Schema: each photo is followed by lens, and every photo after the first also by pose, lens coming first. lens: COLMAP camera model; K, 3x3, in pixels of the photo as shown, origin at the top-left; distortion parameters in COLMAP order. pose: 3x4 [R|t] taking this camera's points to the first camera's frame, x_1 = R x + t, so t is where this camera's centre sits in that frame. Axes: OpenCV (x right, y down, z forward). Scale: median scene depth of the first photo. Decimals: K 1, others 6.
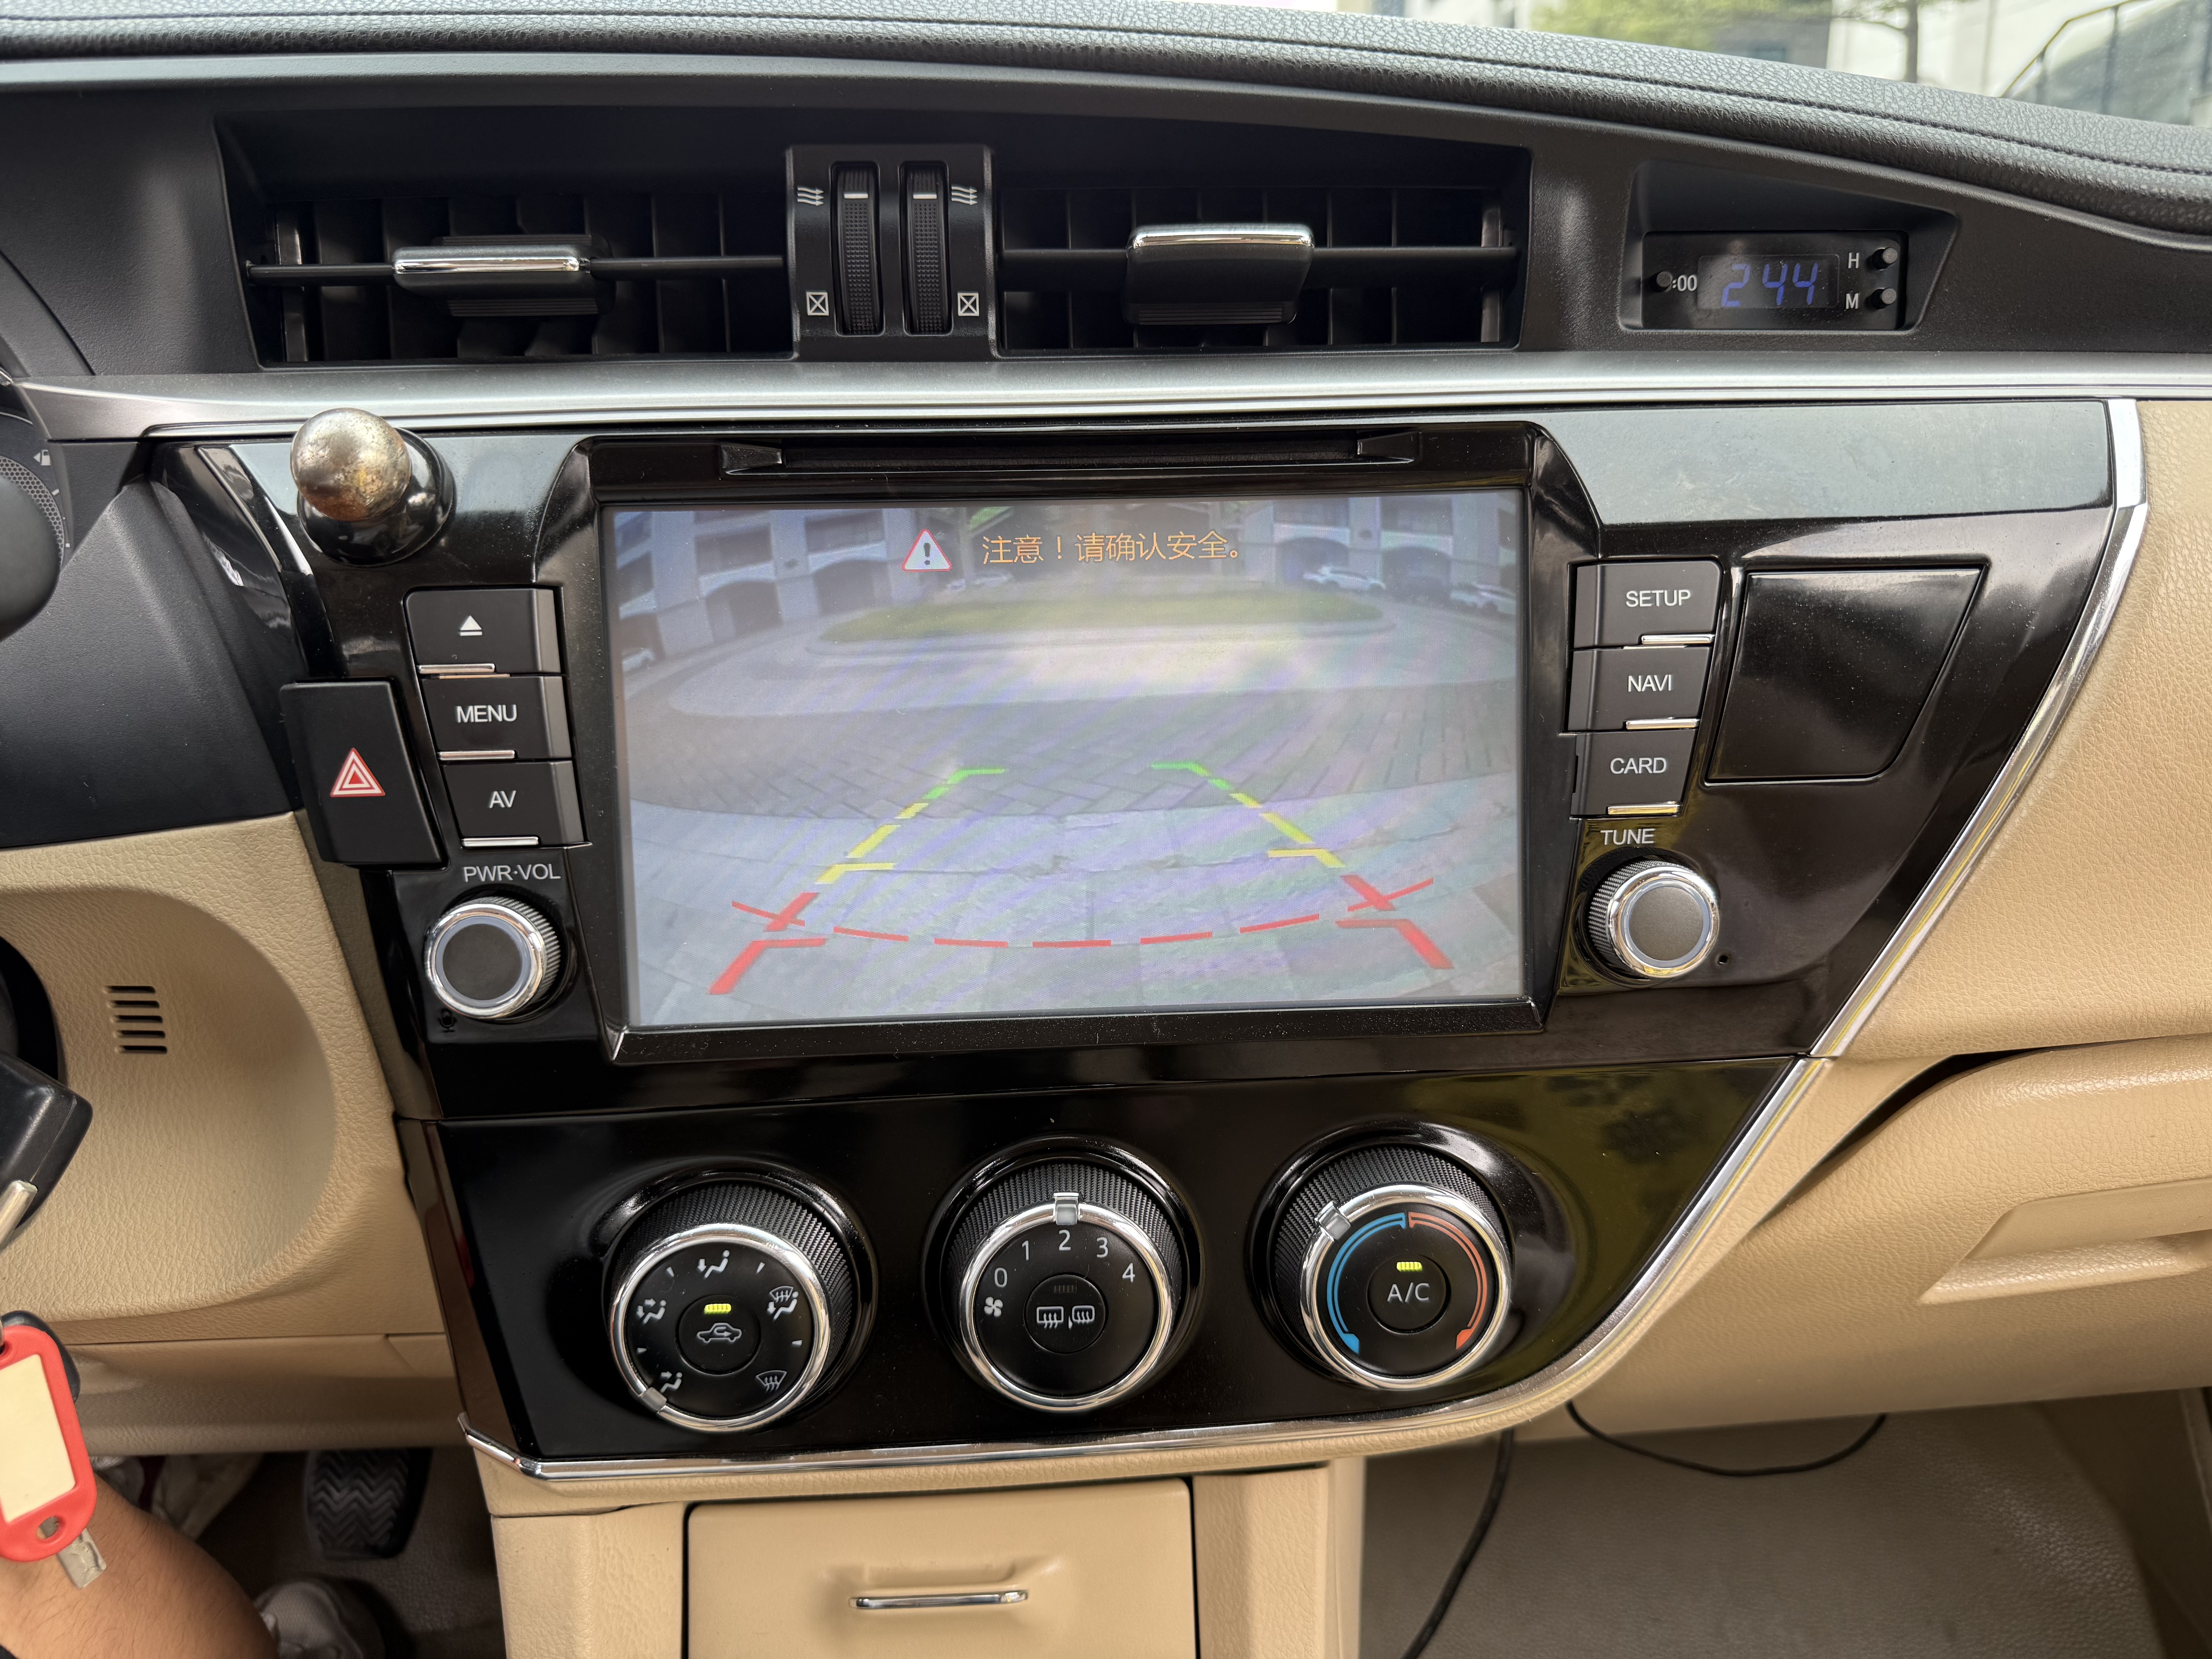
lens RADIAL K [[1544.9, 0, 1094.9], [0, 1544.9, 831.9], [0, 0, 1]] dist [0.006061, -0.024134]
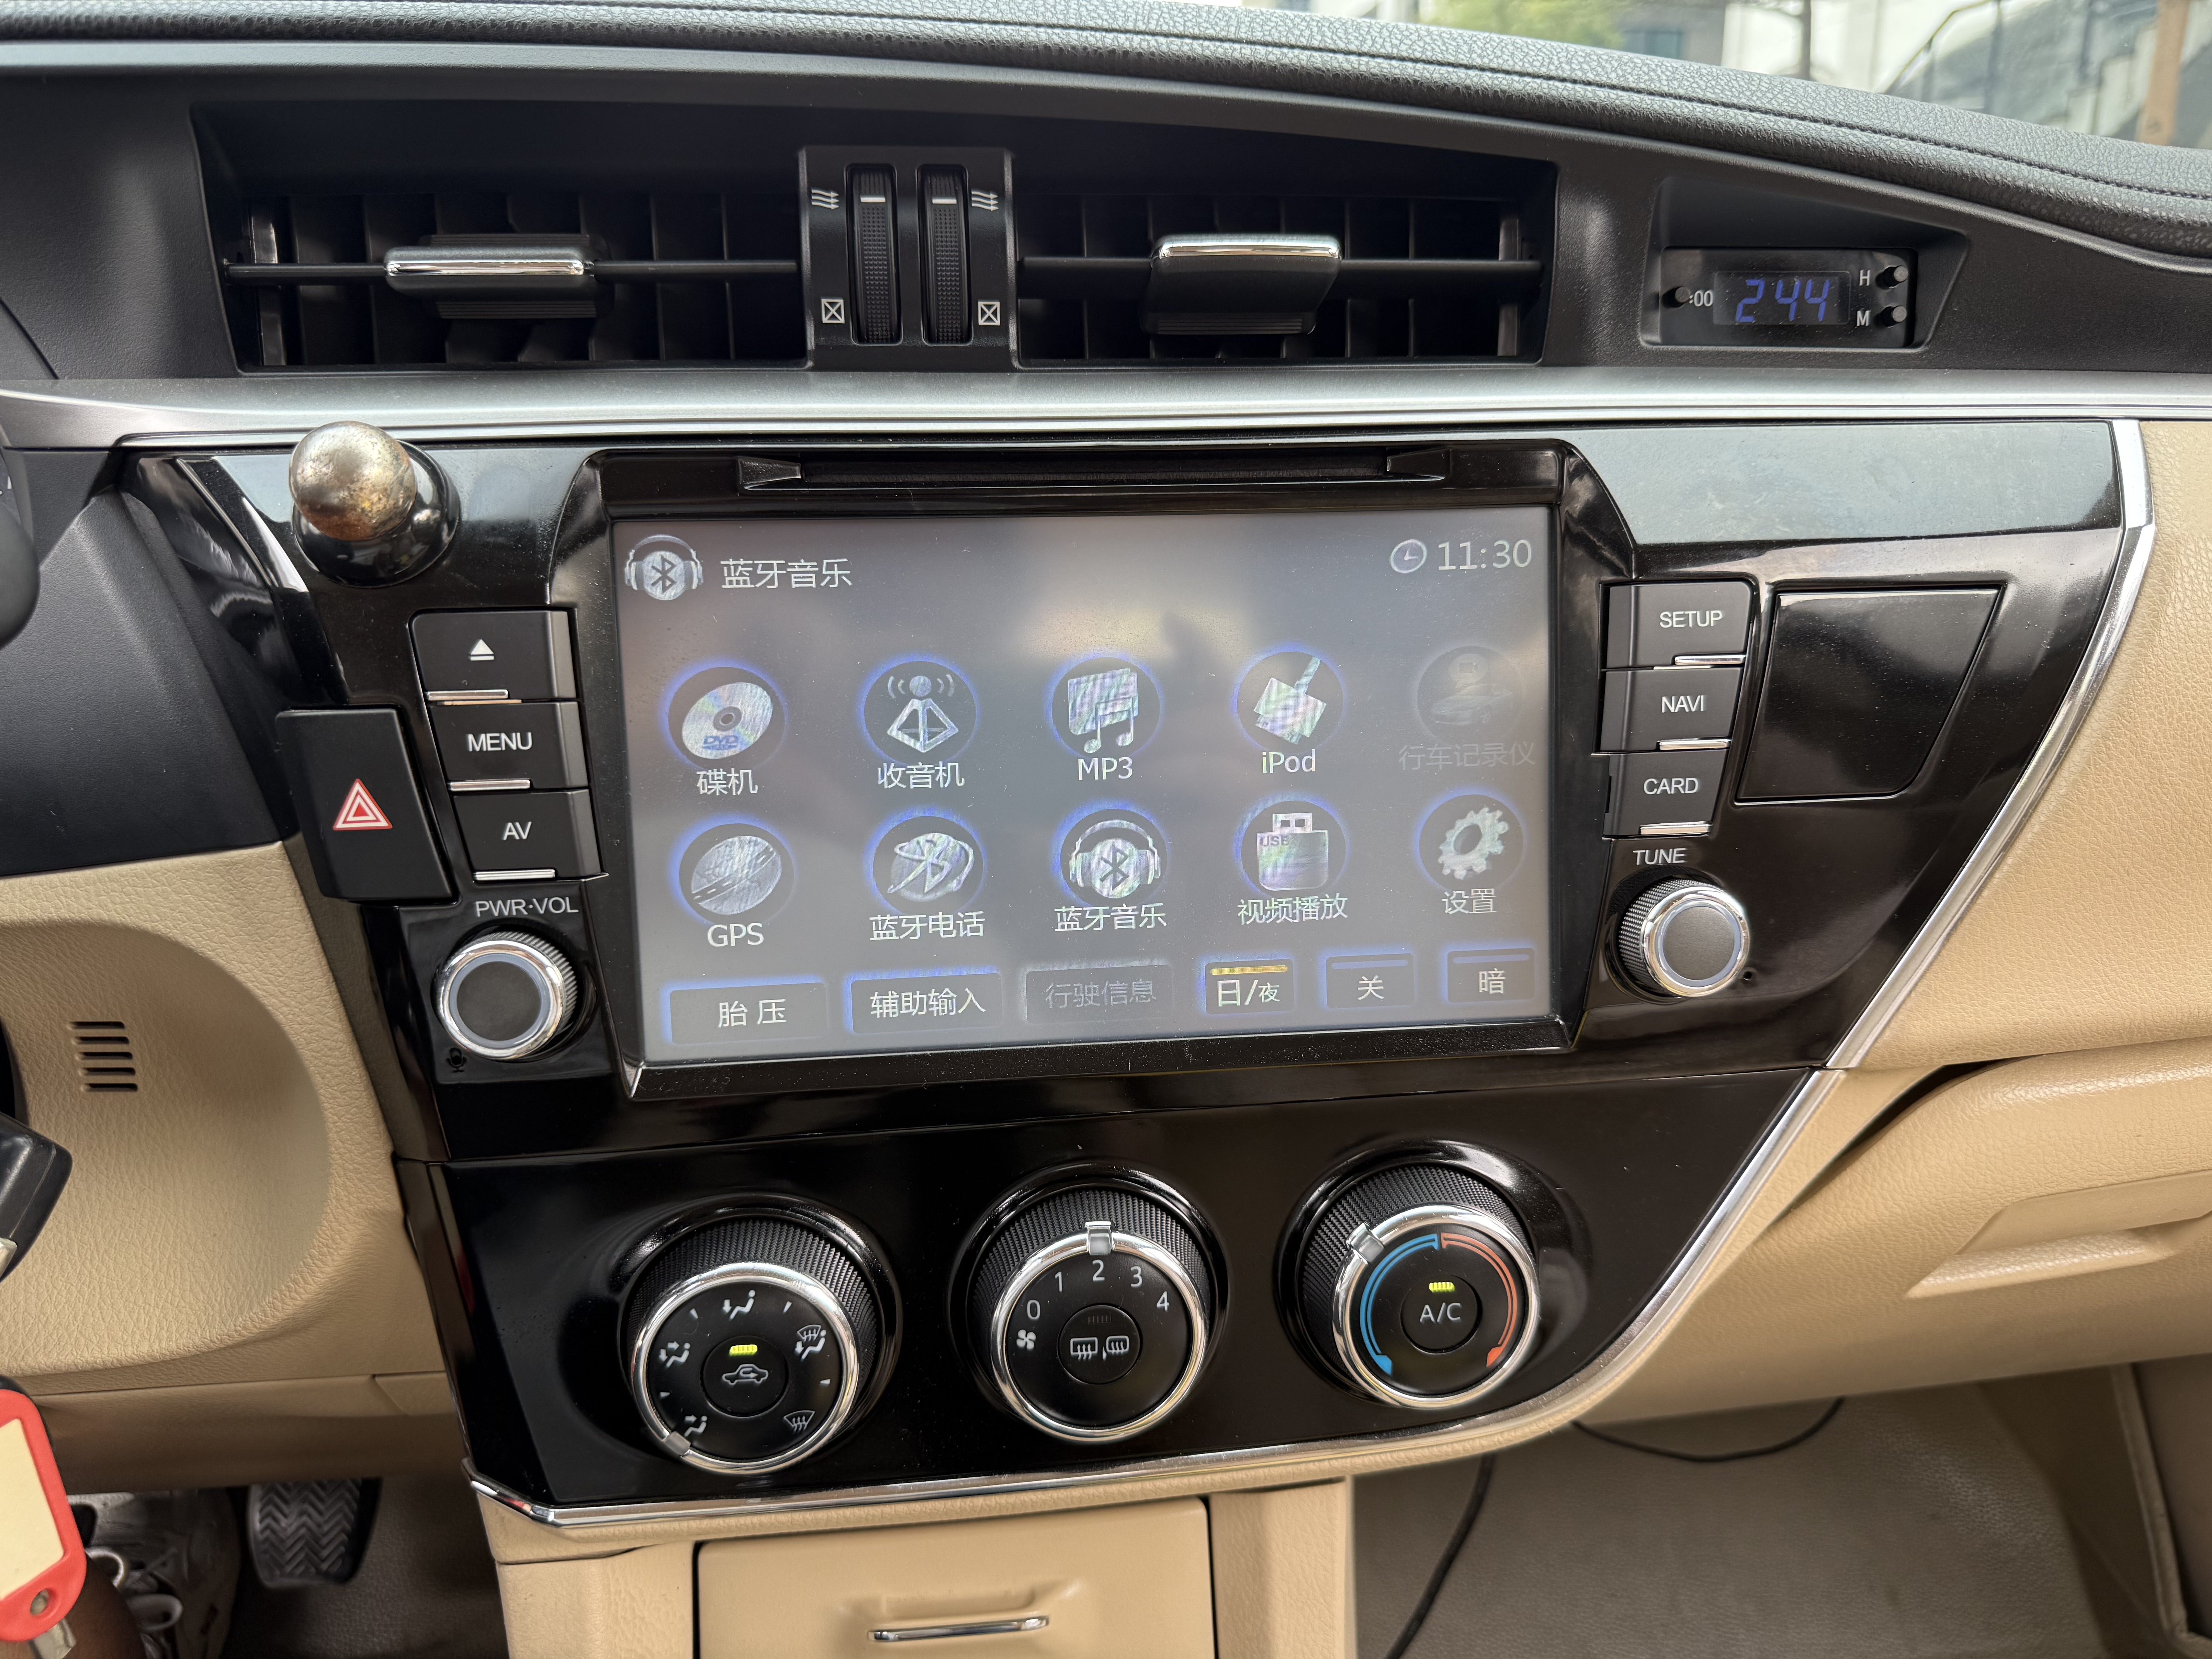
lens RADIAL K [[1544.9, 0, 1100.8], [0, 1544.9, 833.6], [0, 0, 1]] dist [0.006061, -0.024134]
pose [[0.998147, -0.008820, 0.060214, -0.073700], [0.007859, 0.999838, 0.016170, -0.029553], [-0.060347, -0.015667, 0.998054, 0.020422]]
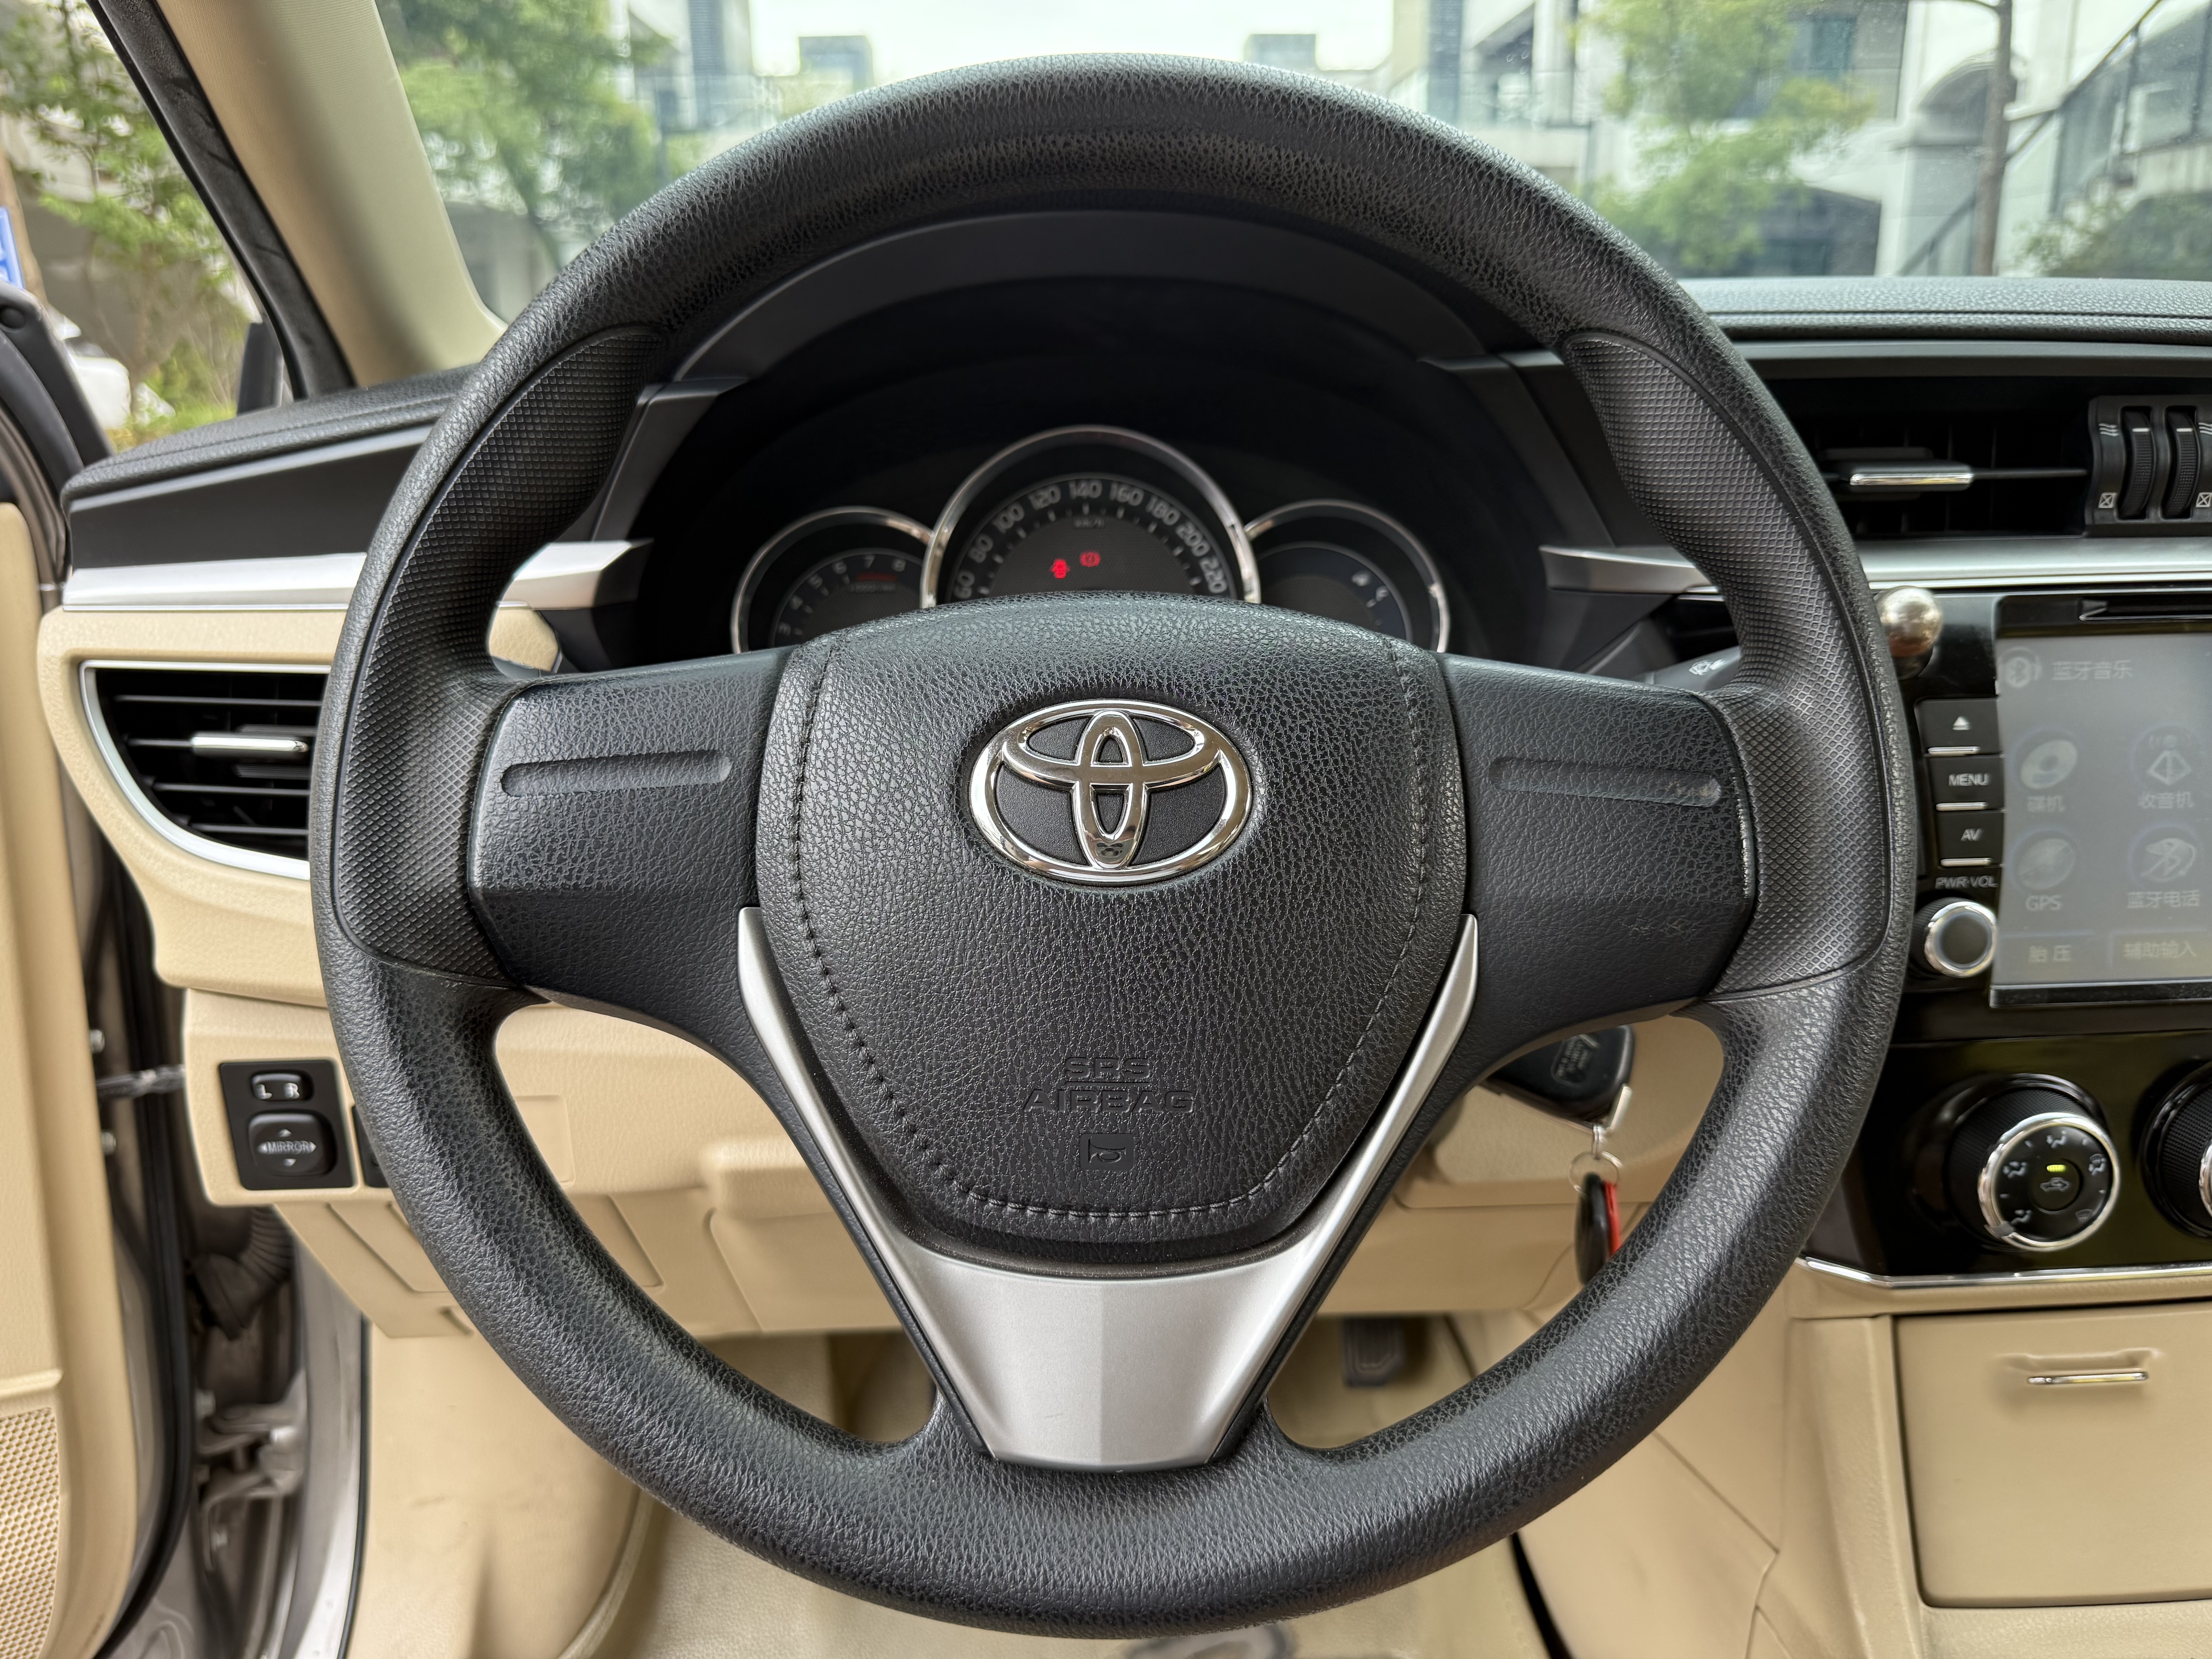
lens RADIAL K [[1544.9, 0, 1110.1], [0, 1544.9, 837.9], [0, 0, 1]] dist [0.006061, -0.024134]
pose [[0.999683, -0.000939, -0.025179, -1.110691], [0.001282, 0.999907, 0.013600, -0.036807], [0.025164, -0.013628, 0.999590, -0.520942]]
